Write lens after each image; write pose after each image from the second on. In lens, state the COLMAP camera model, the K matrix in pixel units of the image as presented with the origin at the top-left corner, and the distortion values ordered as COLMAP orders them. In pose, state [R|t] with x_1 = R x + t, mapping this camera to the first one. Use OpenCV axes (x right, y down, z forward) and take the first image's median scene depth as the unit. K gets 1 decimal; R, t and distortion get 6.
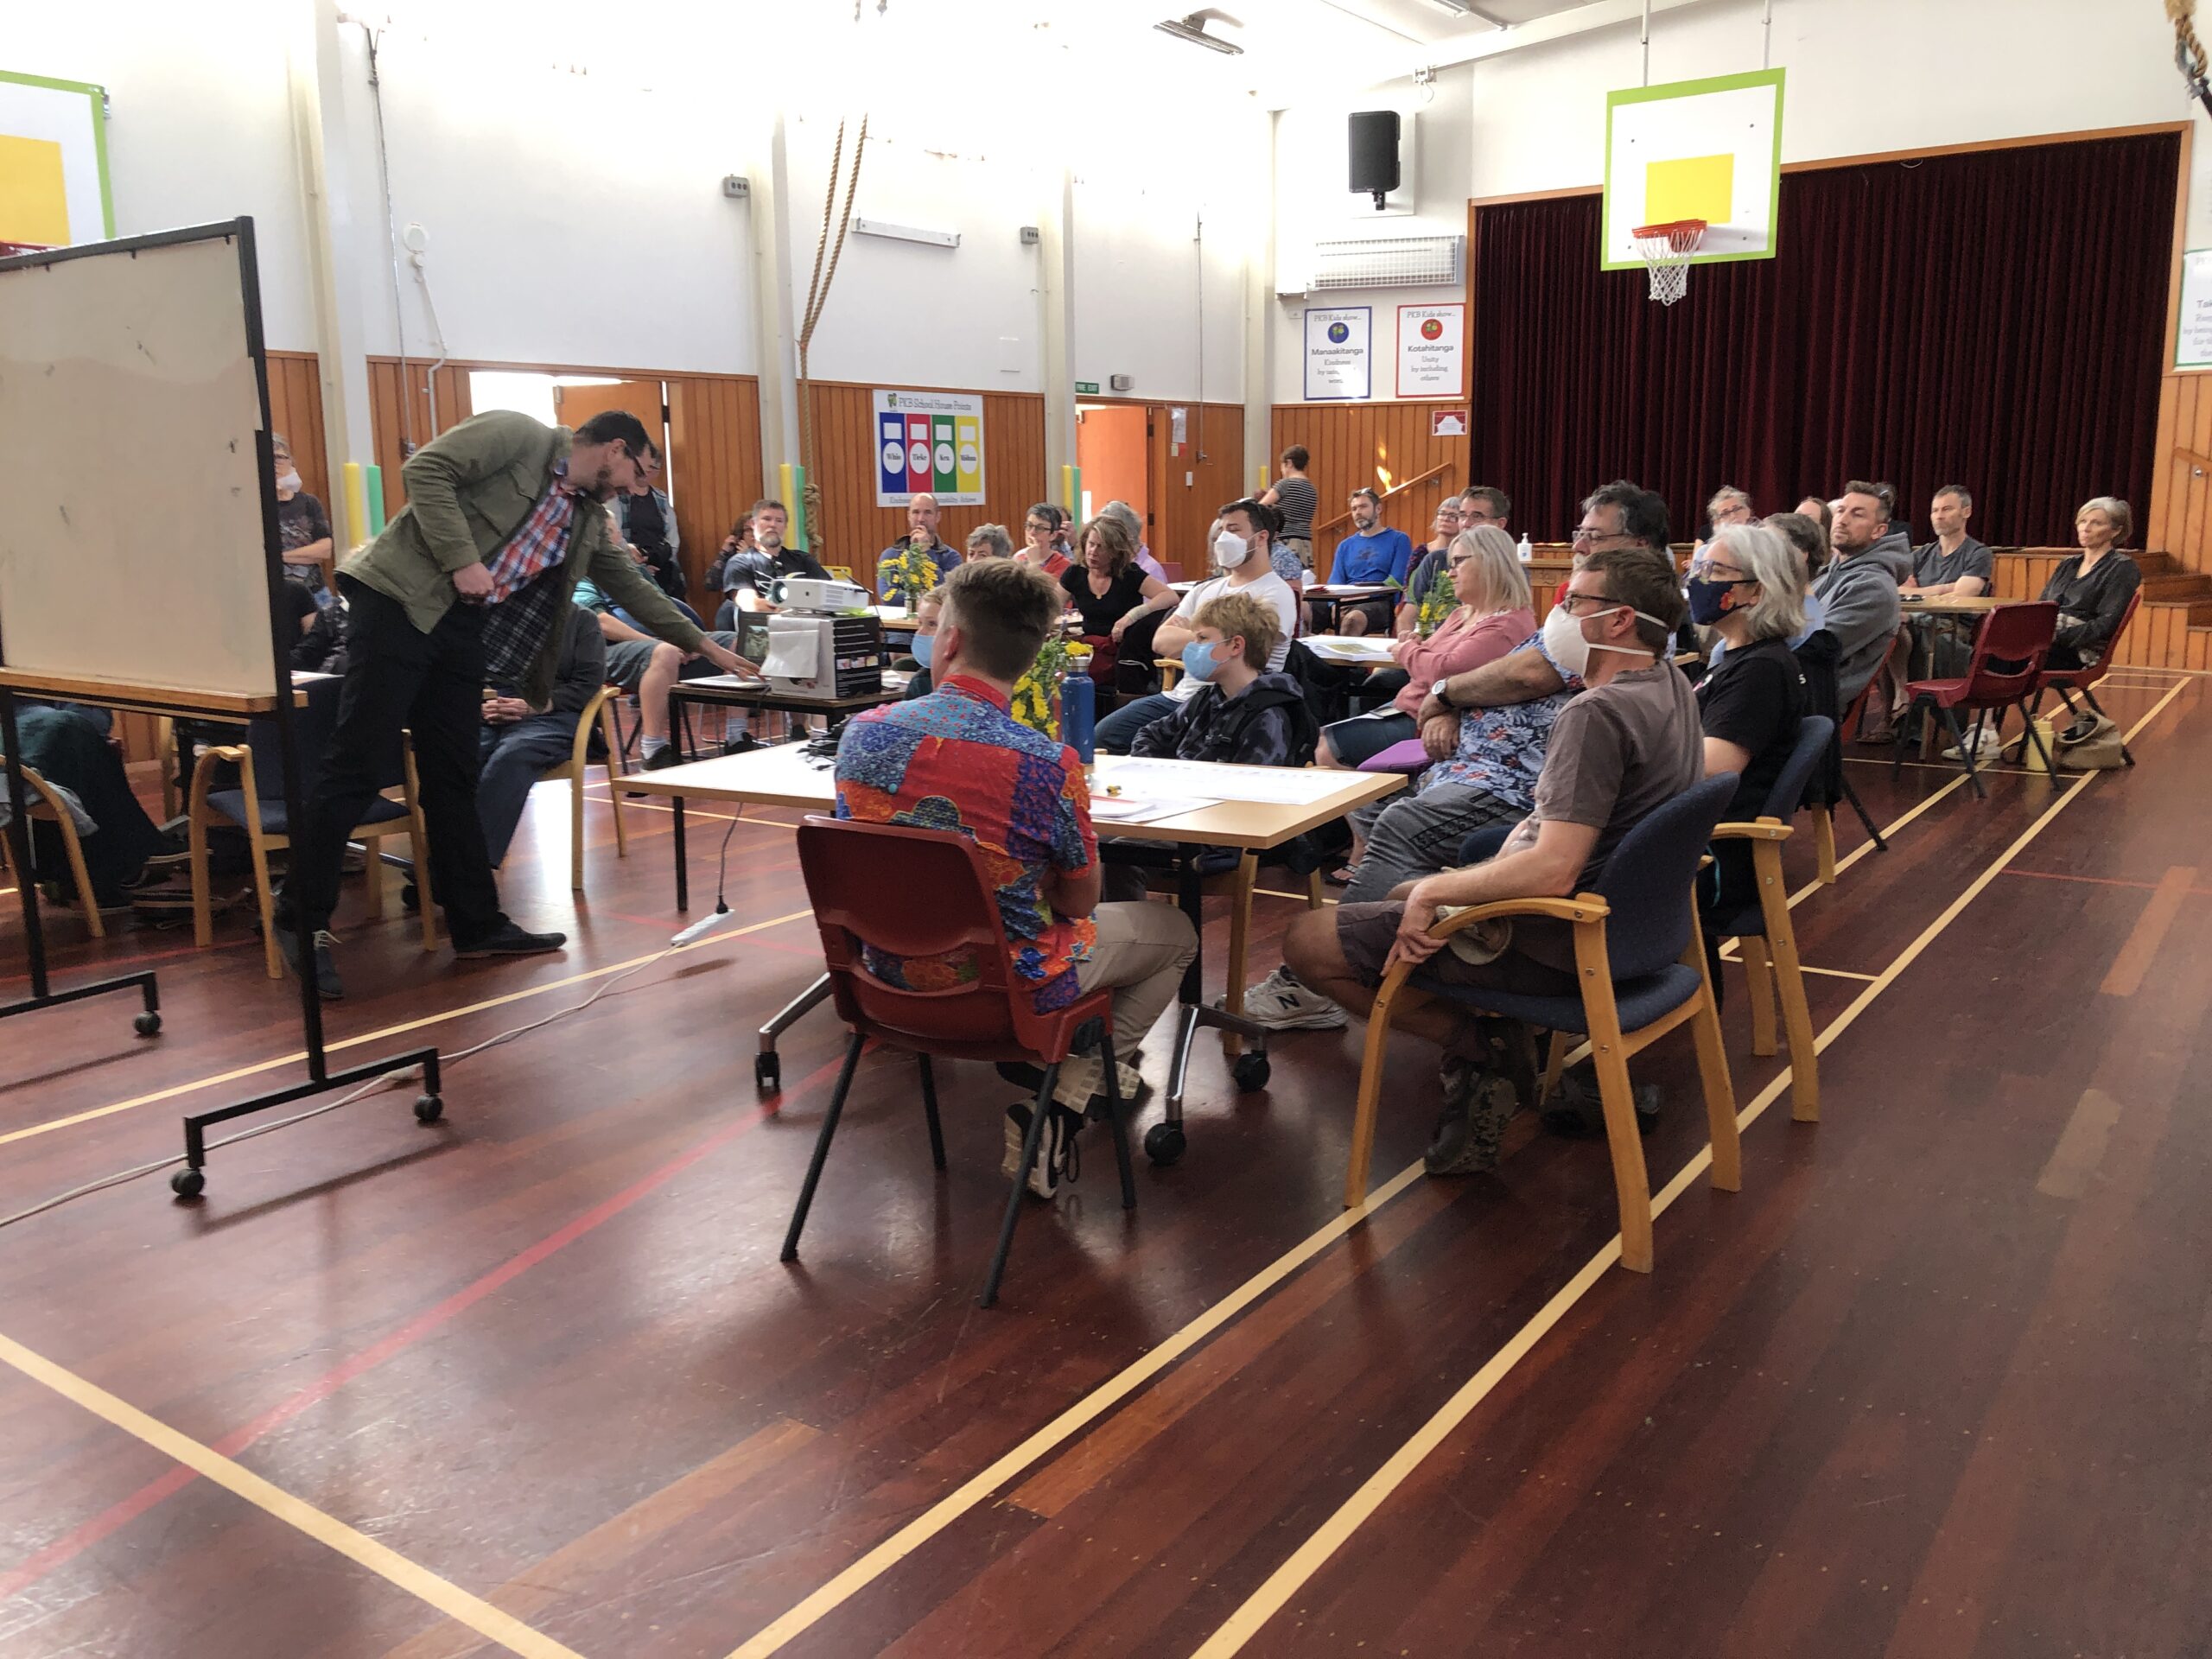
lens RADIAL K [[1792.8, 0, 1087.7], [0, 1792.8, 762.1], [0, 0, 1]] dist [0.002504, -0.022089]
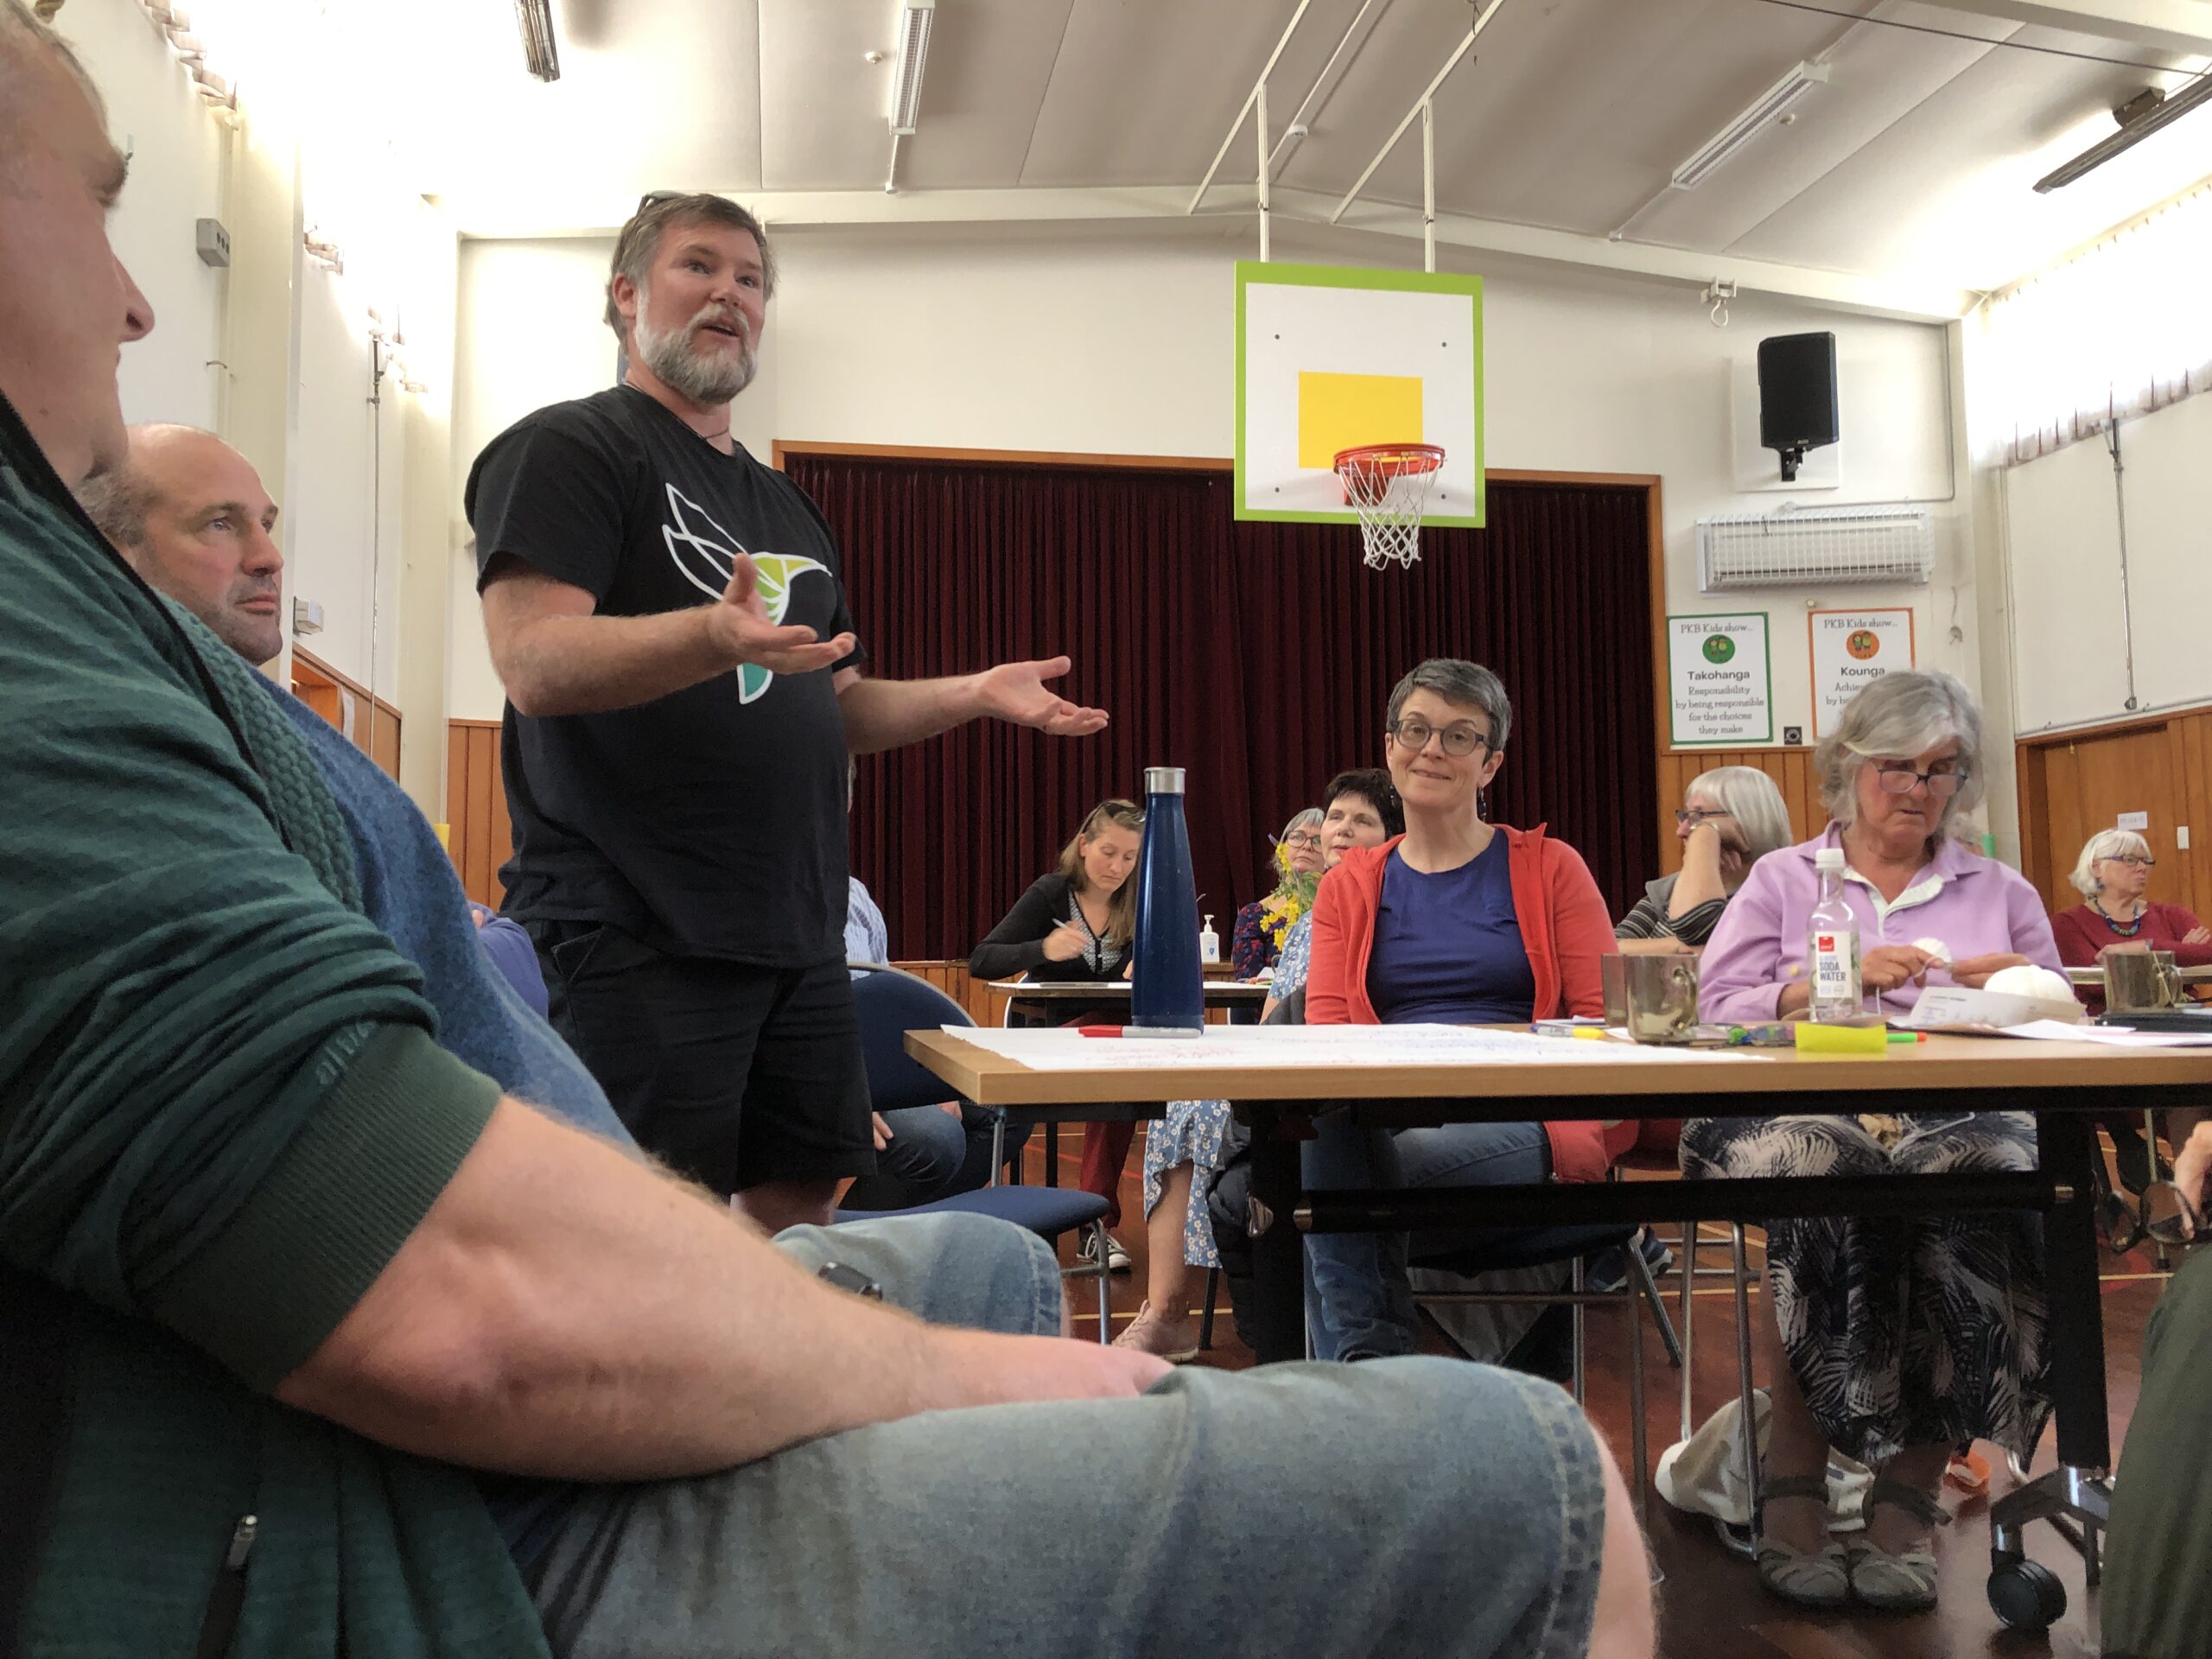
lens RADIAL K [[1792.8, 0, 1104.4], [0, 1792.8, 823.6], [0, 0, 1]] dist [0.002504, -0.022089]
pose [[0.699897, 0.062075, 0.711541, -2.367386], [0.104834, 0.976499, -0.188308, -0.582022], [-0.706508, 0.206389, 0.676941, 7.290745]]
